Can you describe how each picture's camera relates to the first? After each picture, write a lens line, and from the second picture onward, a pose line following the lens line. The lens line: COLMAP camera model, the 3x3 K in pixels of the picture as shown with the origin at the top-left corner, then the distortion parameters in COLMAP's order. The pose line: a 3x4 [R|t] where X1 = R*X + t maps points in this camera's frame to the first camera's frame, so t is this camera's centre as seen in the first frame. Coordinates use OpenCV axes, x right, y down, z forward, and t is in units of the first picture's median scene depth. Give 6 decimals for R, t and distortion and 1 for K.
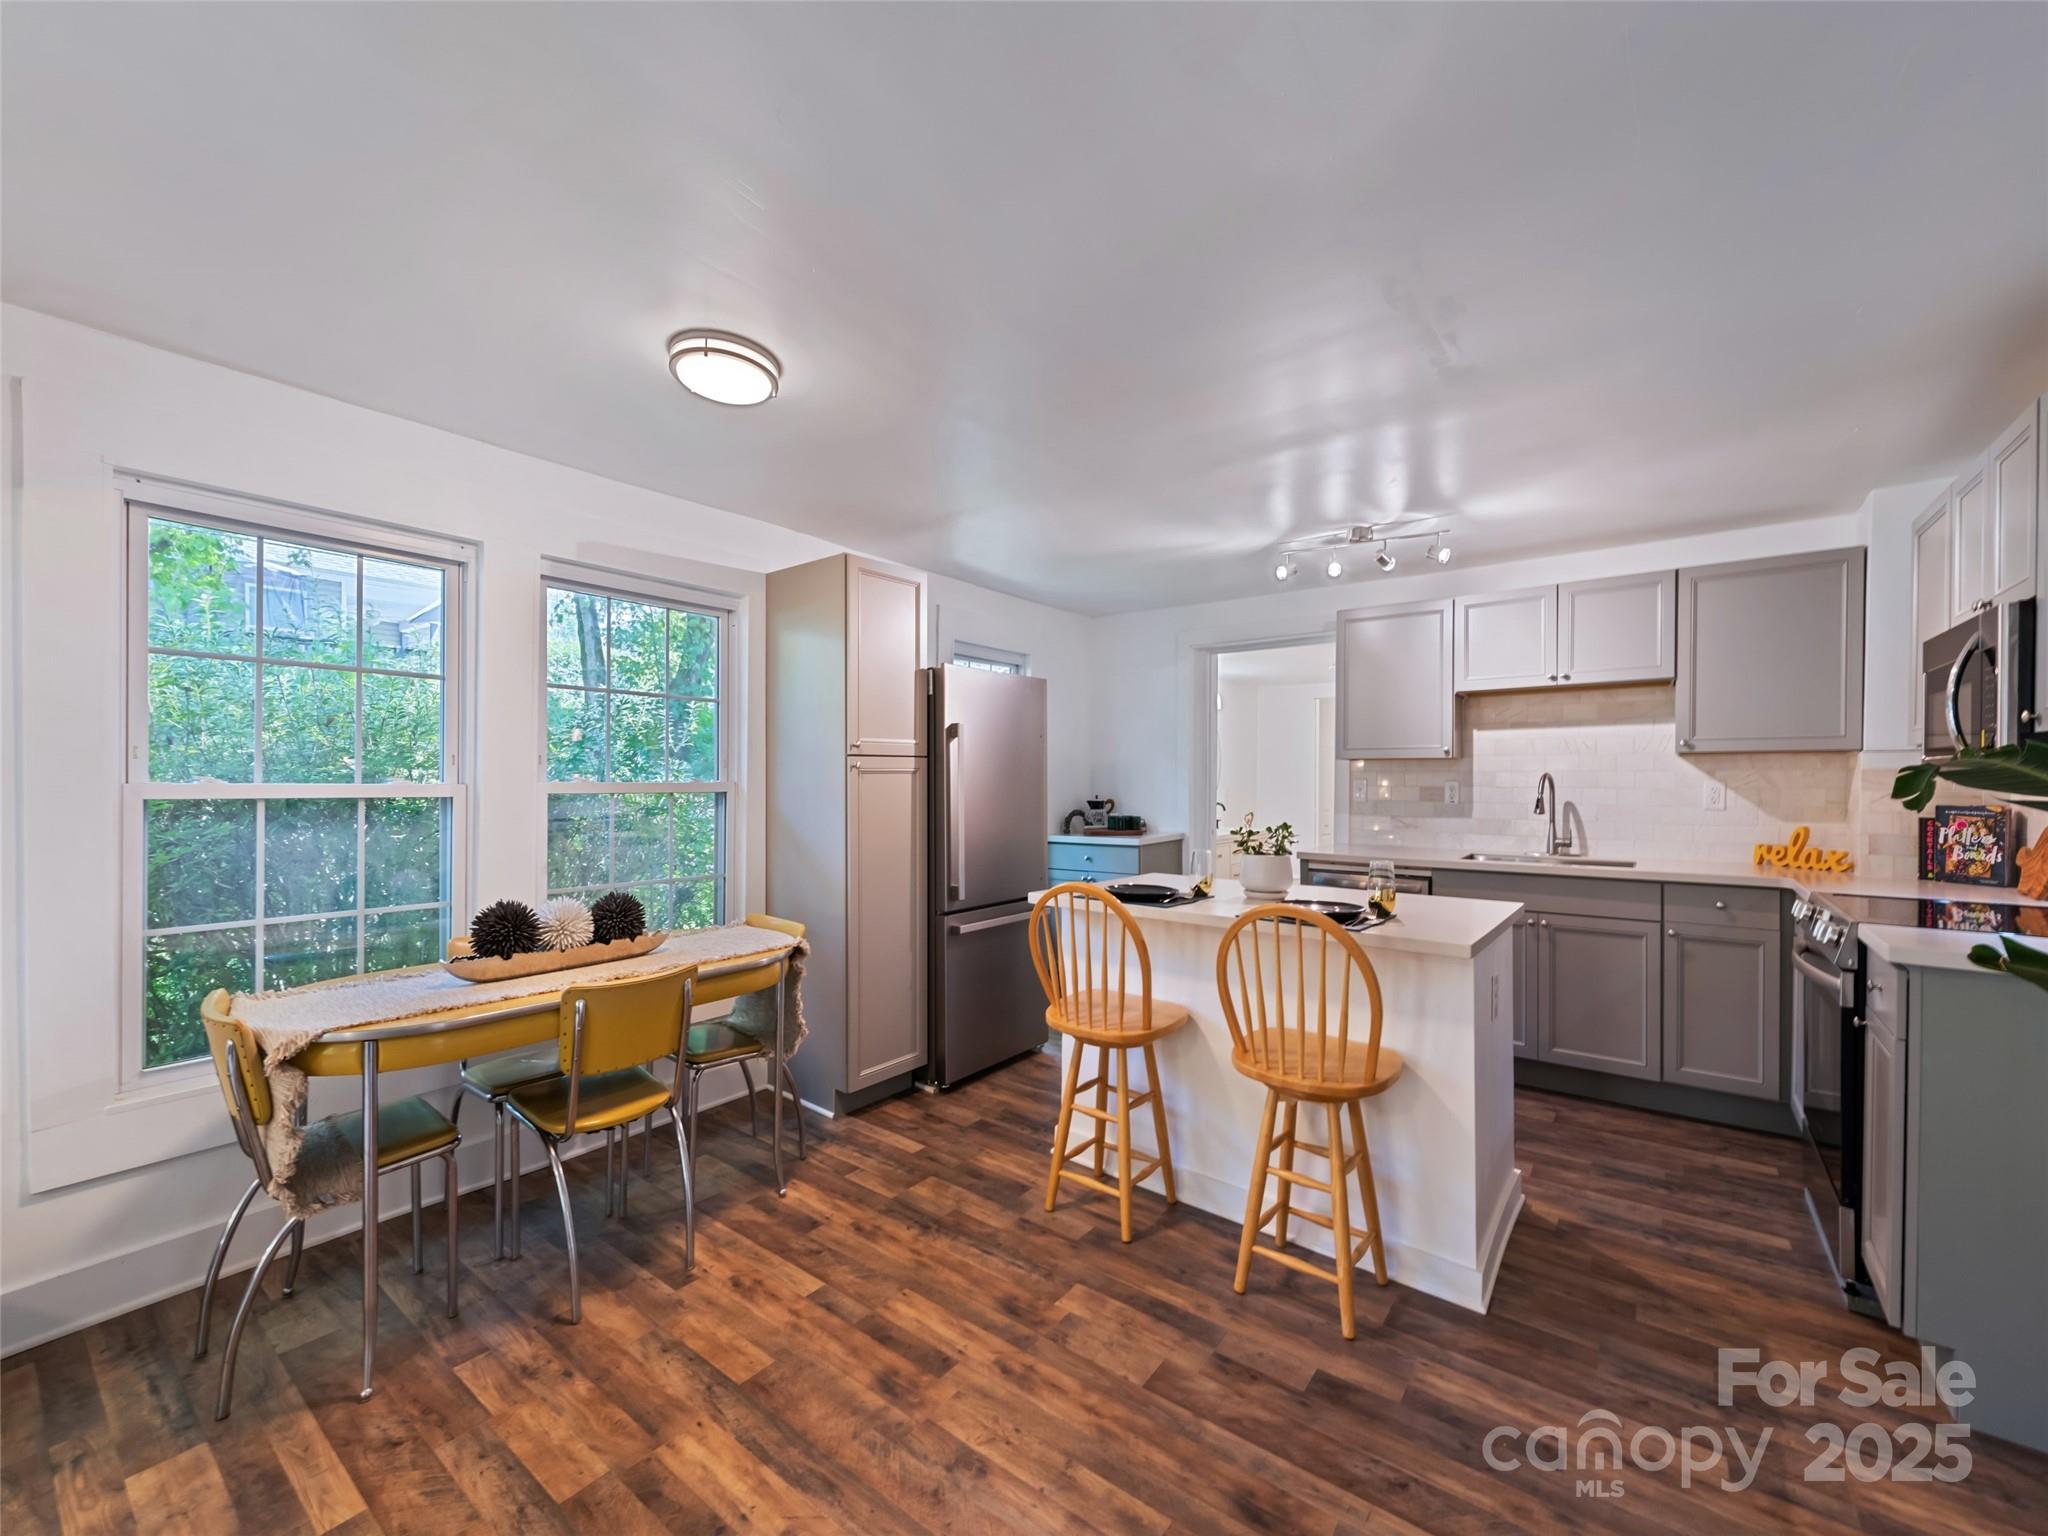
lens RADIAL K [[812.7, 0, 1045.2], [0, 812.7, 779.0], [0, 0, 1]] dist [0.011887, -0.005447]
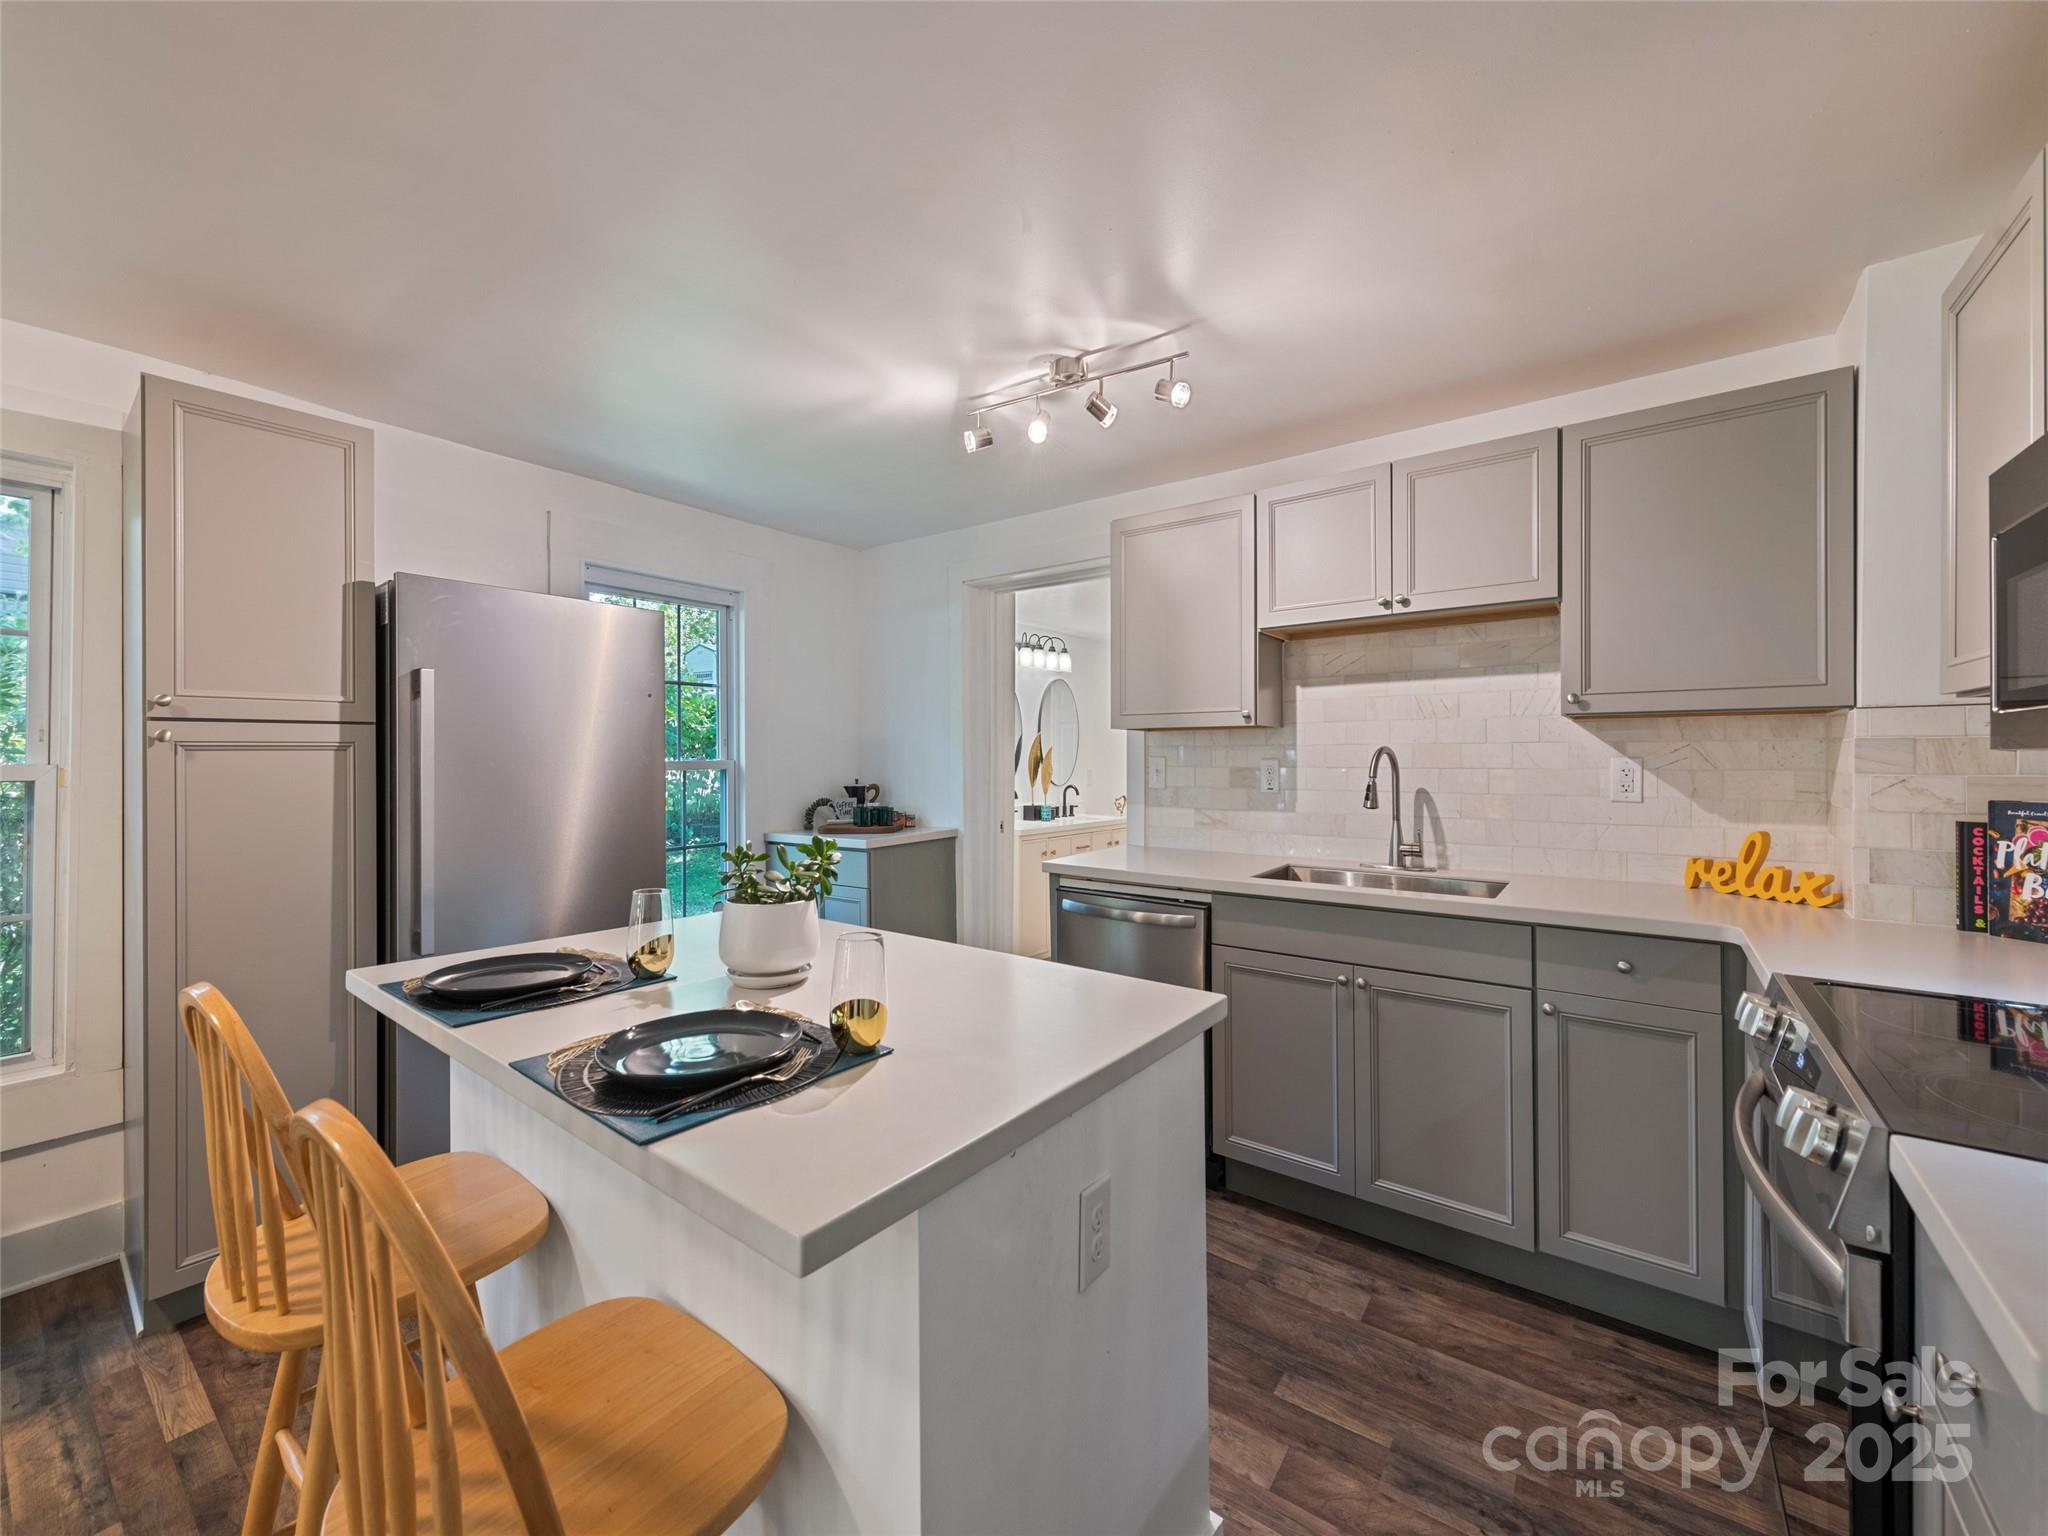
lens RADIAL K [[812.7, 0, 1030.7], [0, 812.7, 749.7], [0, 0, 1]] dist [0.011887, -0.005447]
pose [[0.999911, -0.002781, 0.013063, 0.354250], [0.002918, 0.999941, -0.010455, 0.000989], [-0.013033, 0.010492, 0.999860, 0.374228]]
